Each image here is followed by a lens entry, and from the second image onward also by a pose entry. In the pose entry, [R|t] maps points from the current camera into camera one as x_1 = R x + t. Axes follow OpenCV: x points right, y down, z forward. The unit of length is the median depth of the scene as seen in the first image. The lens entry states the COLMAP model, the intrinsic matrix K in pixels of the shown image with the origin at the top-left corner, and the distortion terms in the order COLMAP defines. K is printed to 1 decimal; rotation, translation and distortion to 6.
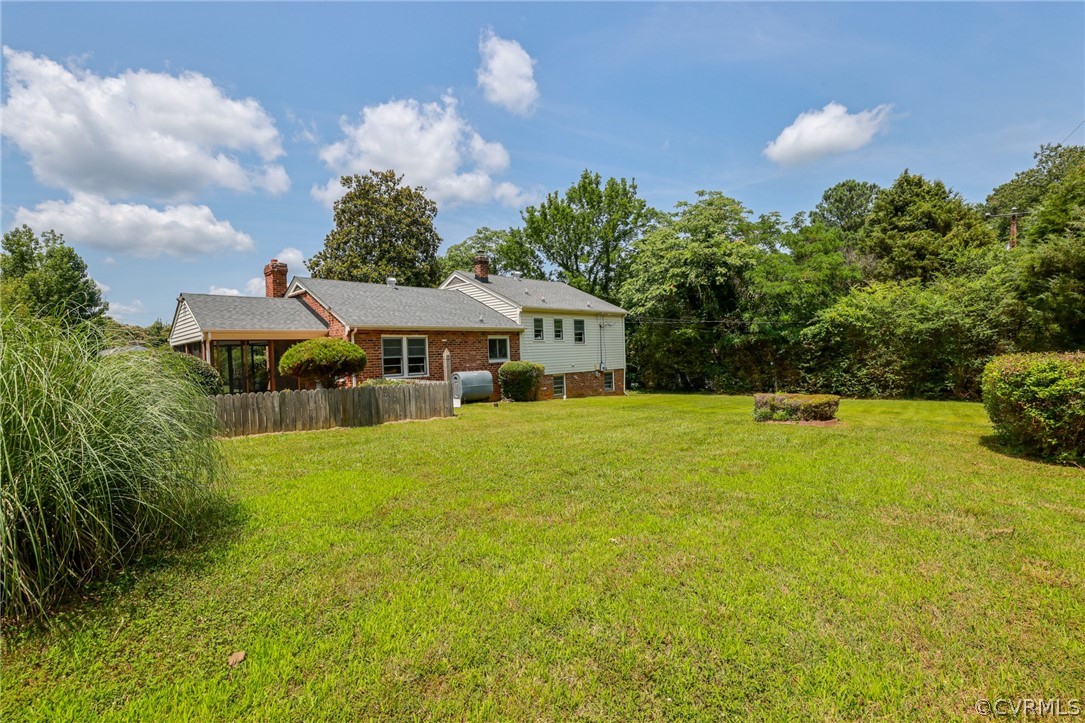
lens RADIAL K [[495.9, 0, 548.9], [0, 495.9, 366.0], [0, 0, 1]] dist [-0.043209, 0.007173]
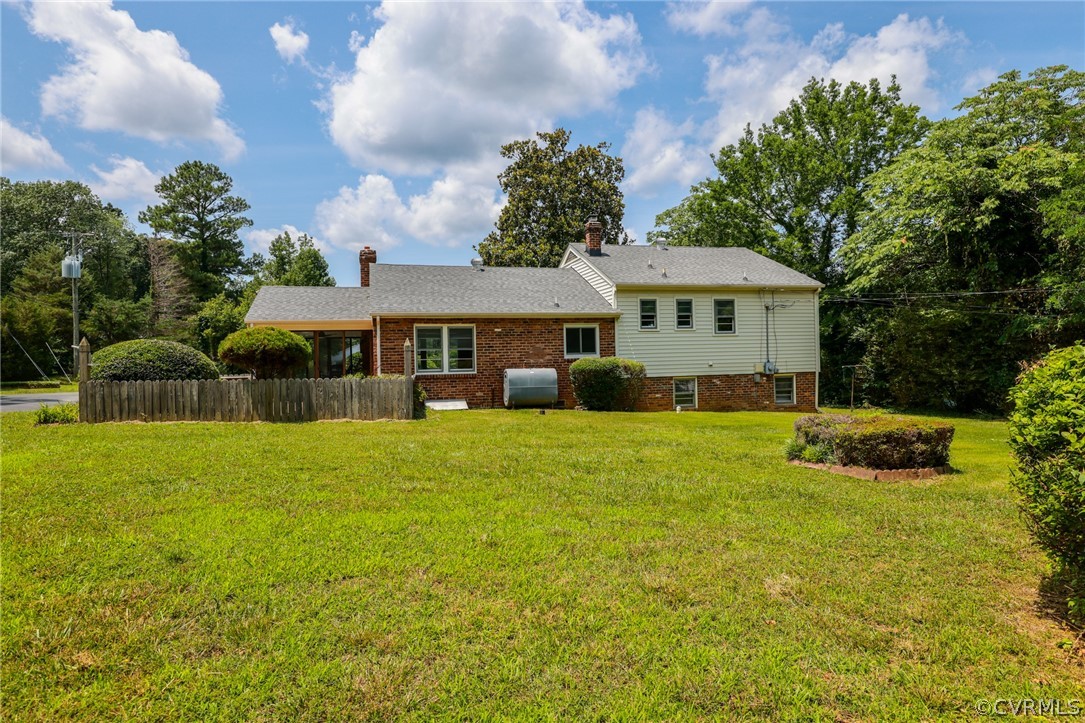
lens RADIAL K [[628.3, 0, 544.0], [0, 628.3, 357.6], [0, 0, 1]] dist [-0.009583, -0.001666]
pose [[0.856355, 0.010065, -0.516290, 0.327558], [-0.019063, 0.999745, -0.012129, 0.004000], [0.516036, 0.020229, 0.856328, 0.128905]]
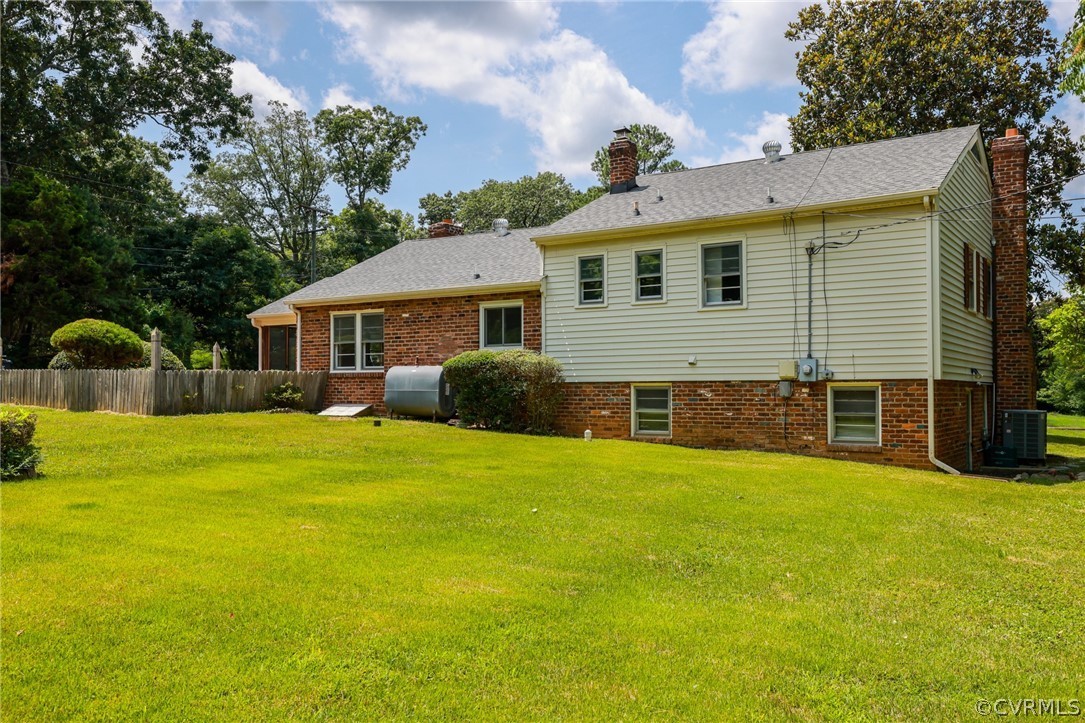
lens RADIAL K [[894.1, 0, 537.5], [0, 894.1, 365.6], [0, 0, 1]] dist [0.040663, -0.000085]
pose [[0.184765, 0.011125, -0.982720, 0.776854], [-0.026872, 0.999619, 0.006264, -0.000178], [0.982415, 0.025251, 0.184993, 0.805795]]
